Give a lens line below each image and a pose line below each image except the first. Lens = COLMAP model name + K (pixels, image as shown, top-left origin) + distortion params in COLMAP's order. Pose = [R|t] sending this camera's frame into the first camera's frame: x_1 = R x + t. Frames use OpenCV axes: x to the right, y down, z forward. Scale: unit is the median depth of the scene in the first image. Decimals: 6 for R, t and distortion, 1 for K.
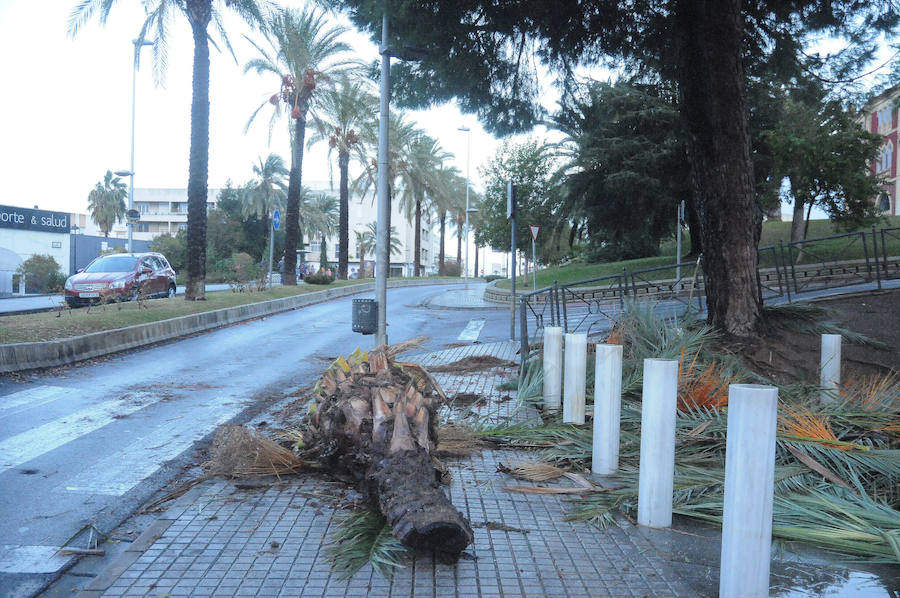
lens RADIAL K [[836.8, 0, 450.0], [0, 836.8, 299.0], [0, 0, 1]] dist [-0.017612, 0.007361]
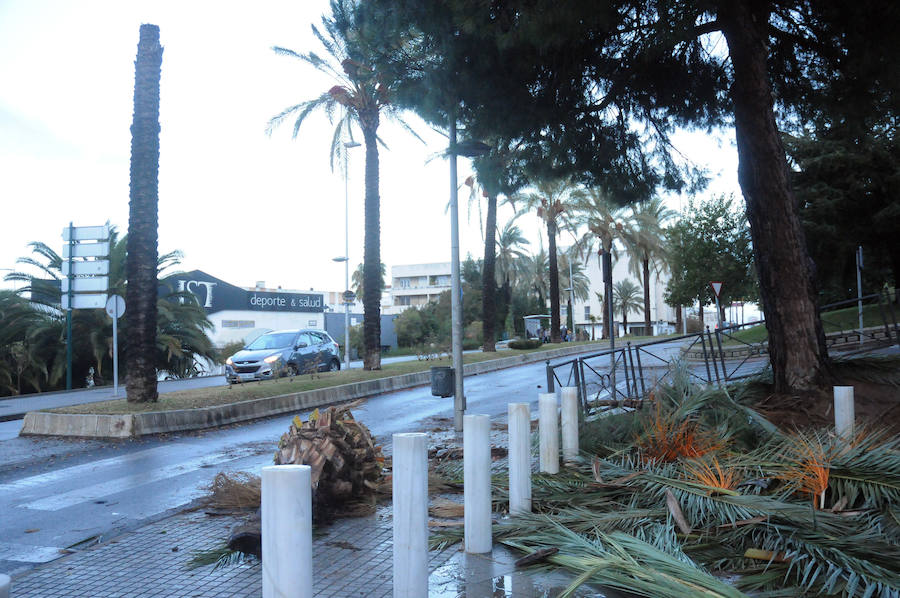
lens RADIAL K [[836.8, 0, 450.0], [0, 836.8, 299.0], [0, 0, 1]] dist [-0.017612, 0.007361]
pose [[0.949757, -0.060263, -0.307133, 0.219282], [0.037350, 0.996099, -0.079946, 0.000363], [0.310753, 0.064458, 0.948302, -0.073253]]
